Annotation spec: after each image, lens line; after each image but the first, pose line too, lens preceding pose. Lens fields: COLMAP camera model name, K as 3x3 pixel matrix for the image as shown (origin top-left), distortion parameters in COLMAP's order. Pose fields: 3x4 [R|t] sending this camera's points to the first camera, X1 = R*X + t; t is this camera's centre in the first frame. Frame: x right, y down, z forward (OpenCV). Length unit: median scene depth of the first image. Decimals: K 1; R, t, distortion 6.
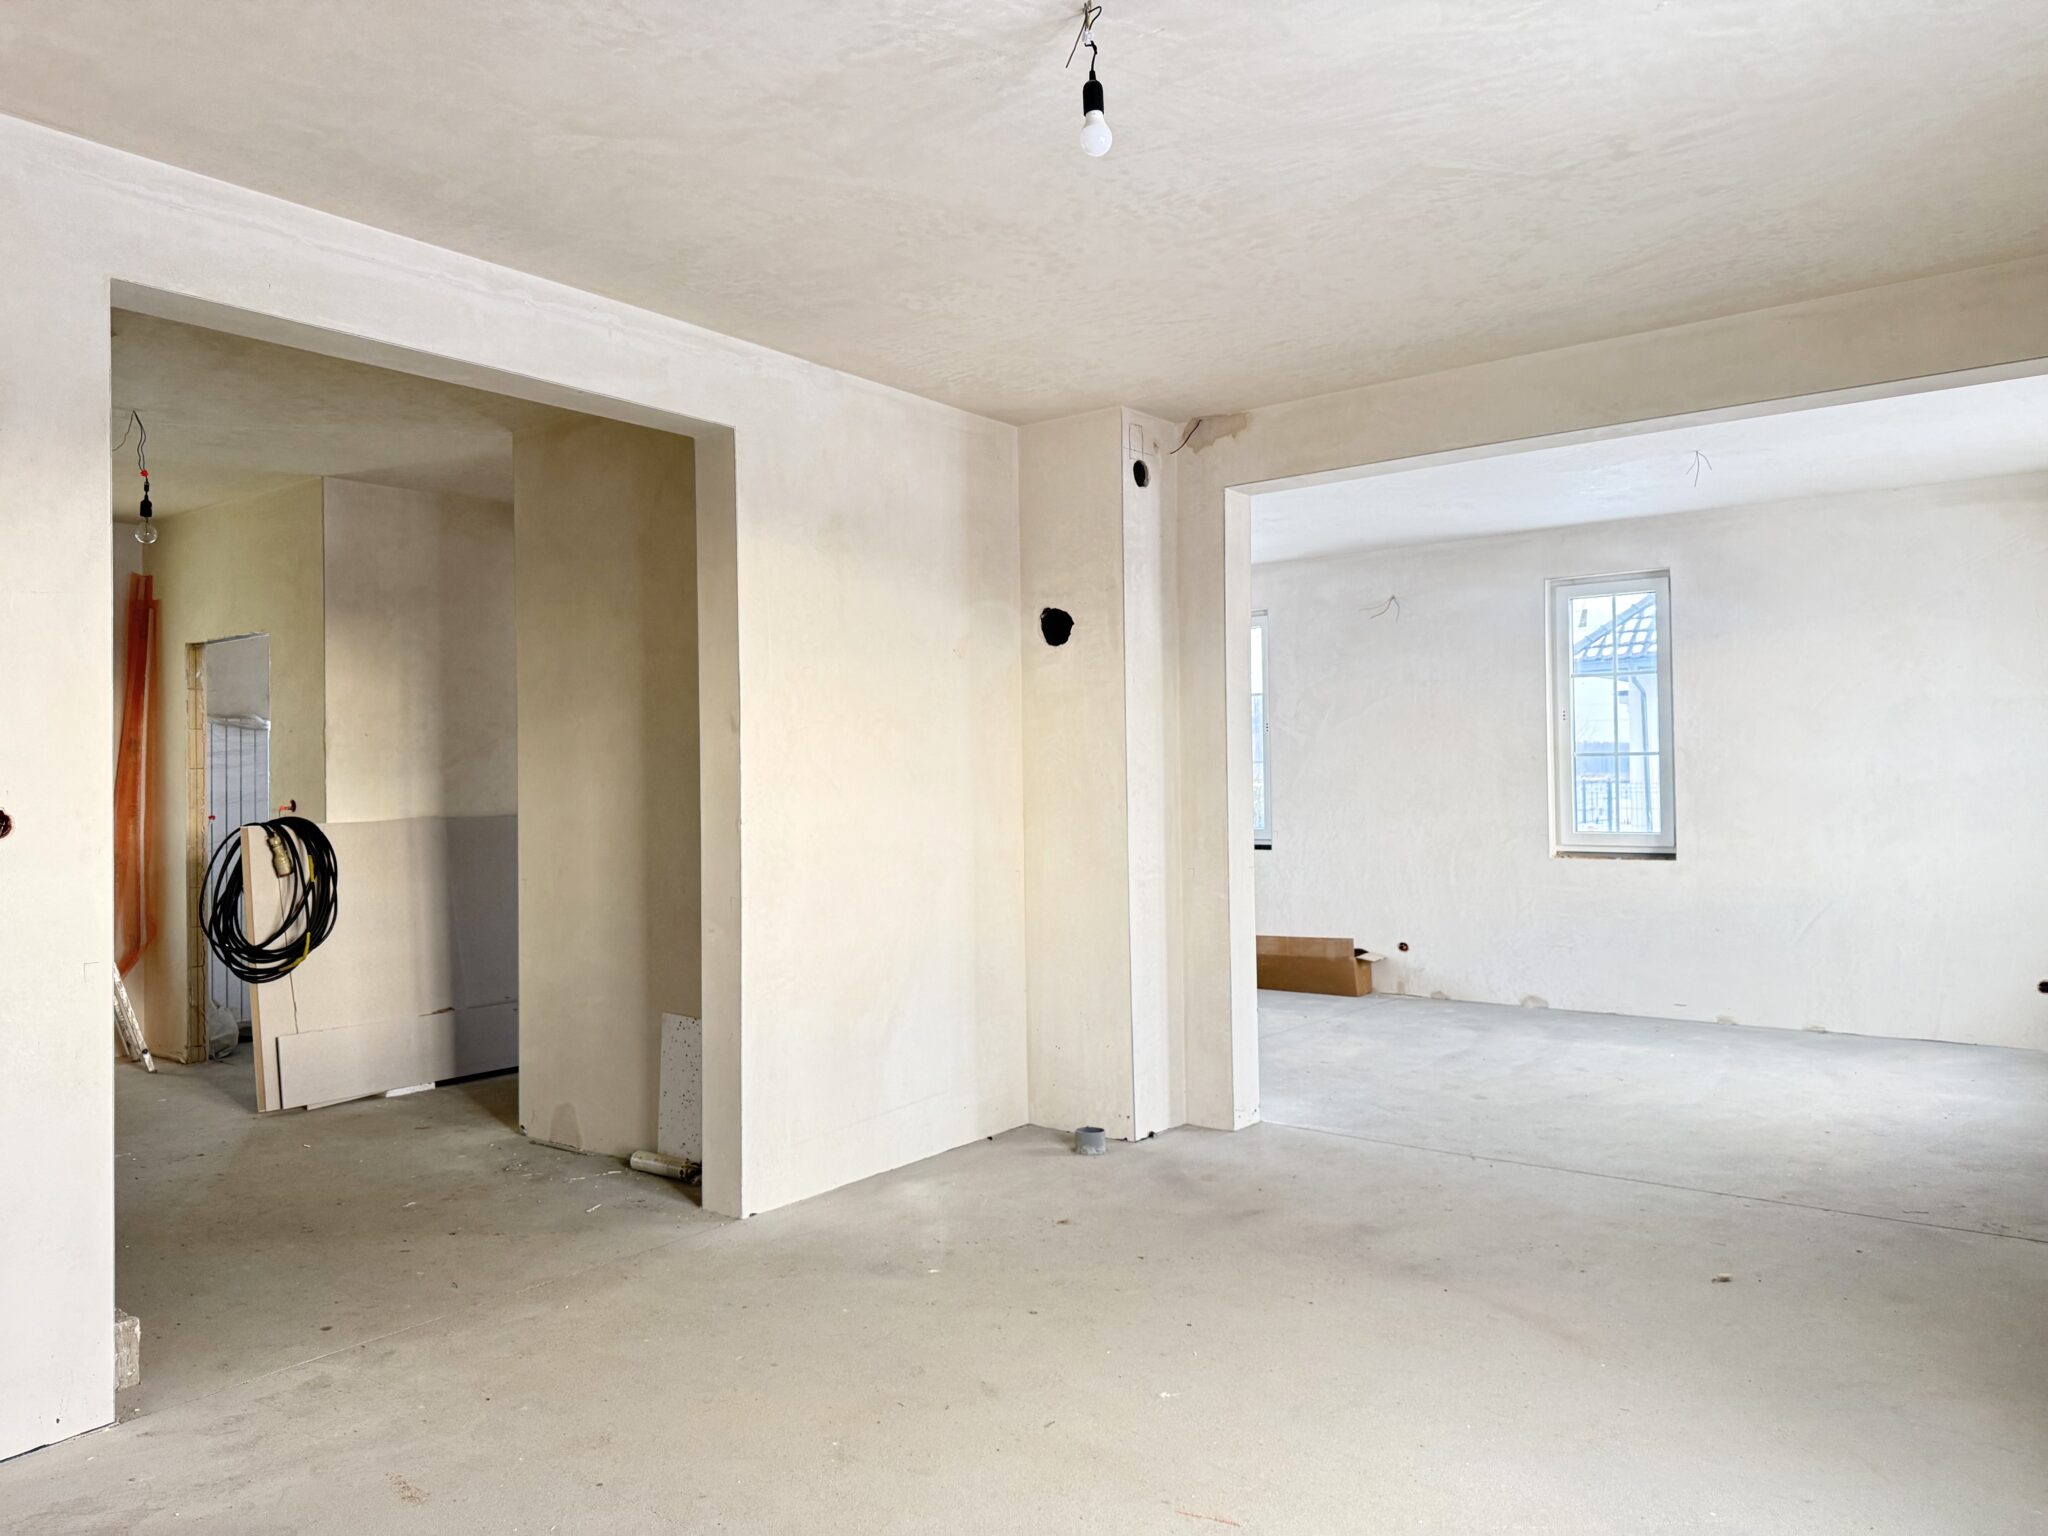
lens RADIAL K [[1435.7, 0, 1018.7], [0, 1435.7, 761.7], [0, 0, 1]] dist [0.035723, -0.042544]
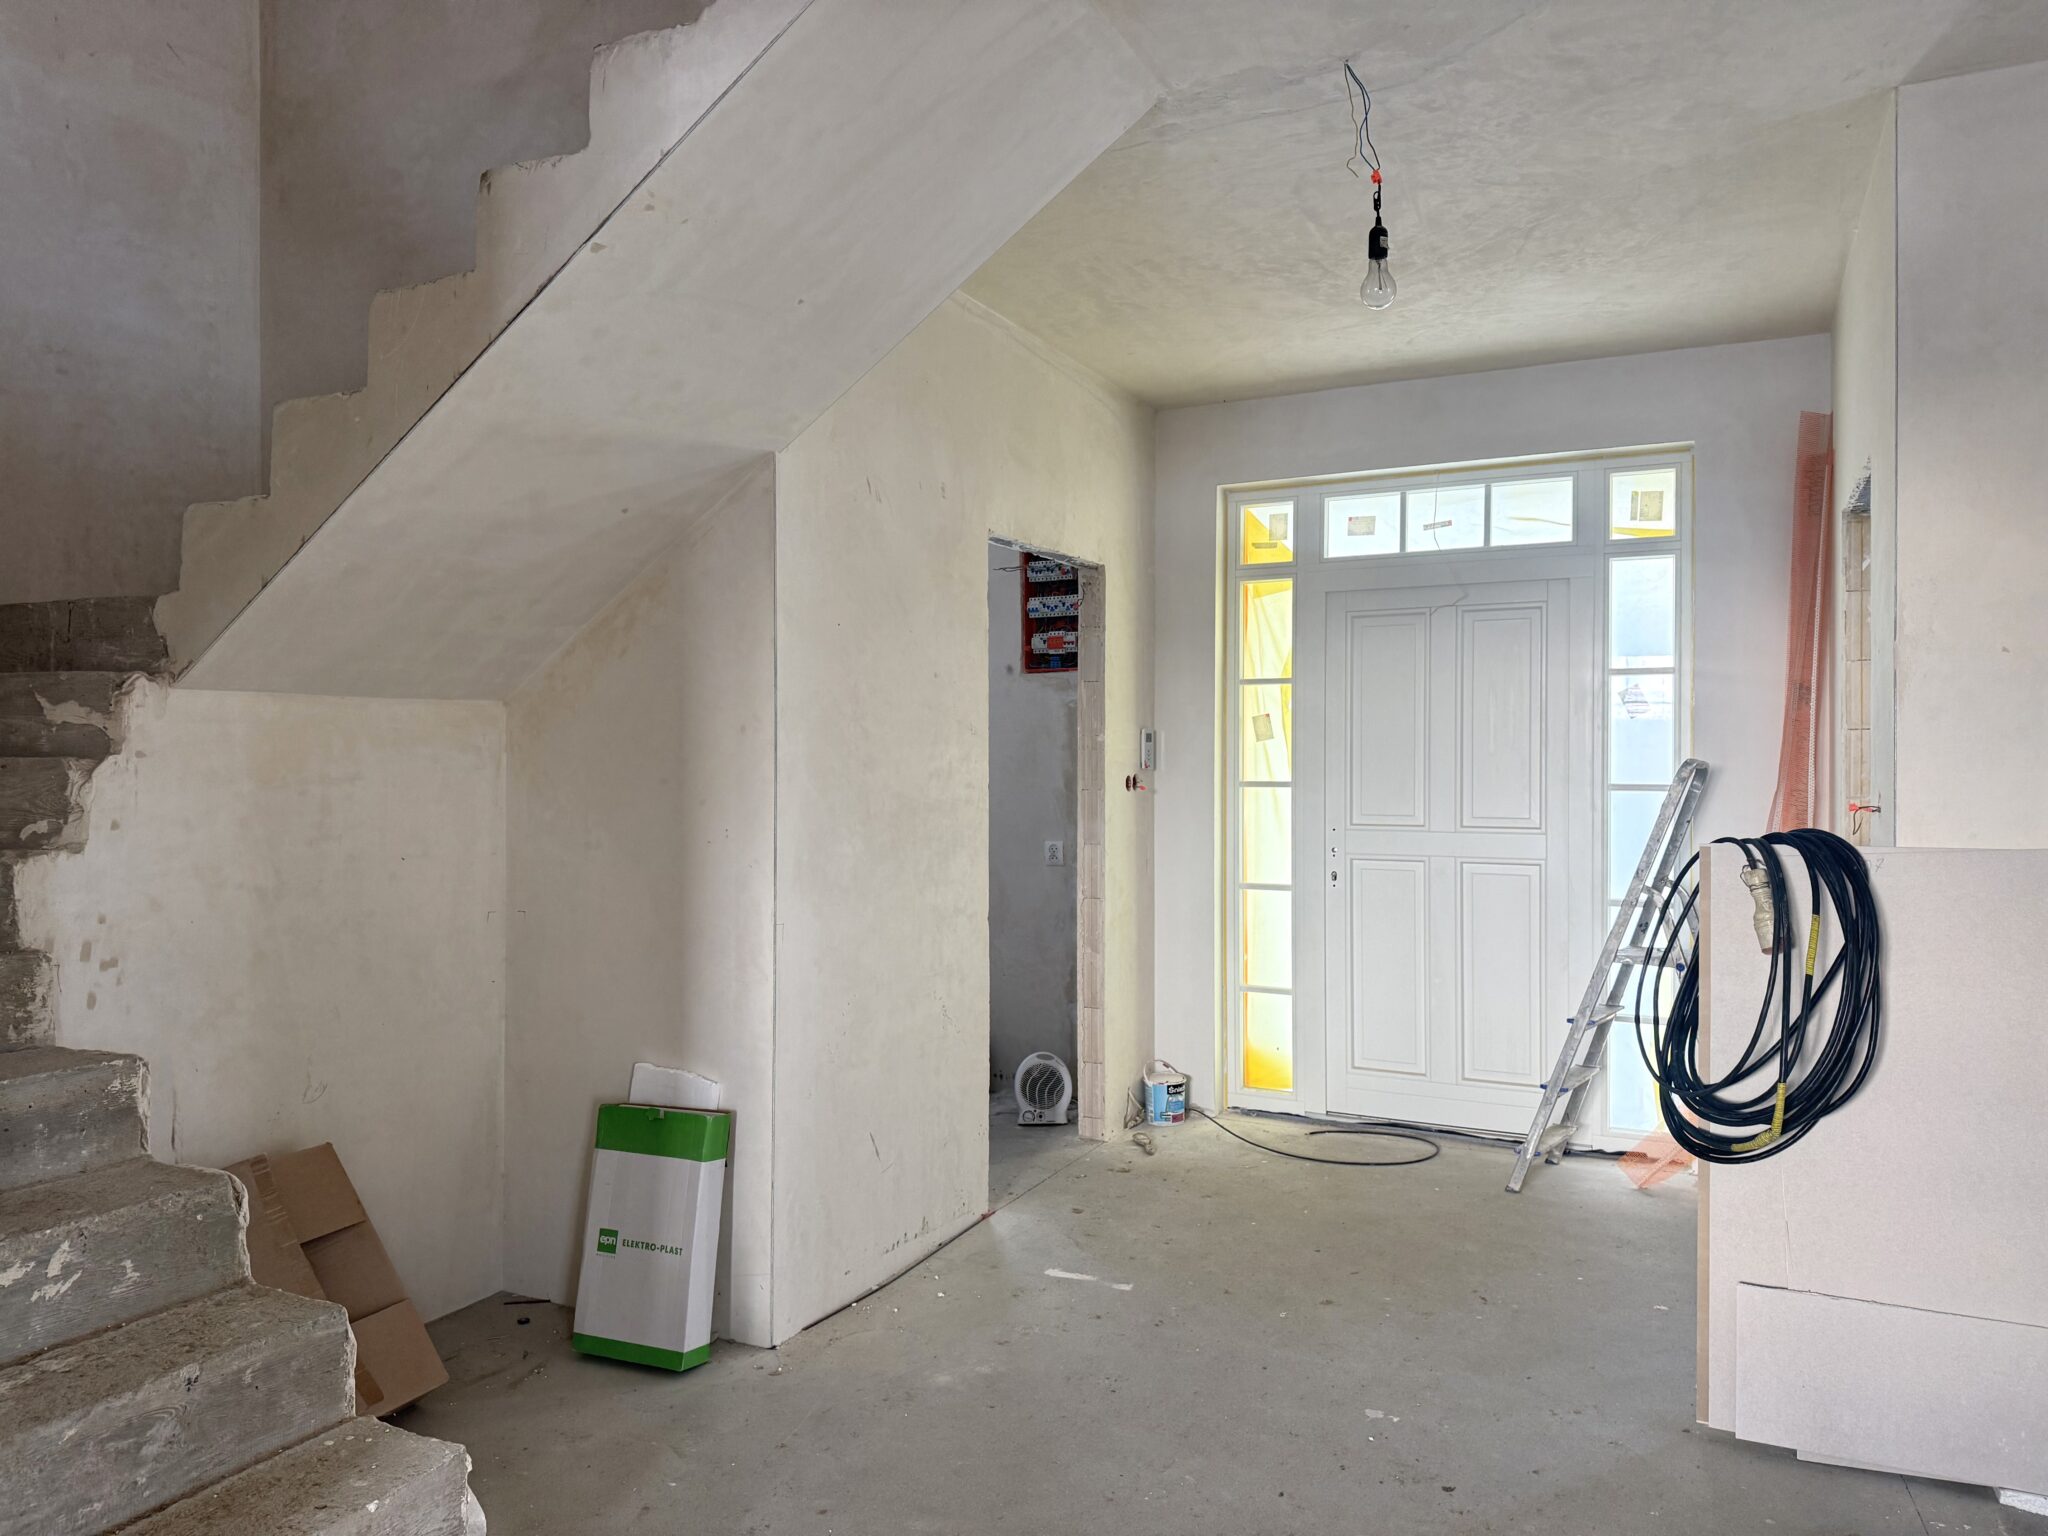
lens RADIAL K [[1435.7, 0, 1018.7], [0, 1435.7, 761.7], [0, 0, 1]] dist [0.035723, -0.042544]
pose [[0.210142, 0.016534, -0.977531, -0.093345], [0.009628, 0.999774, 0.018980, 0.004387], [0.977624, -0.013400, 0.209935, 0.664117]]
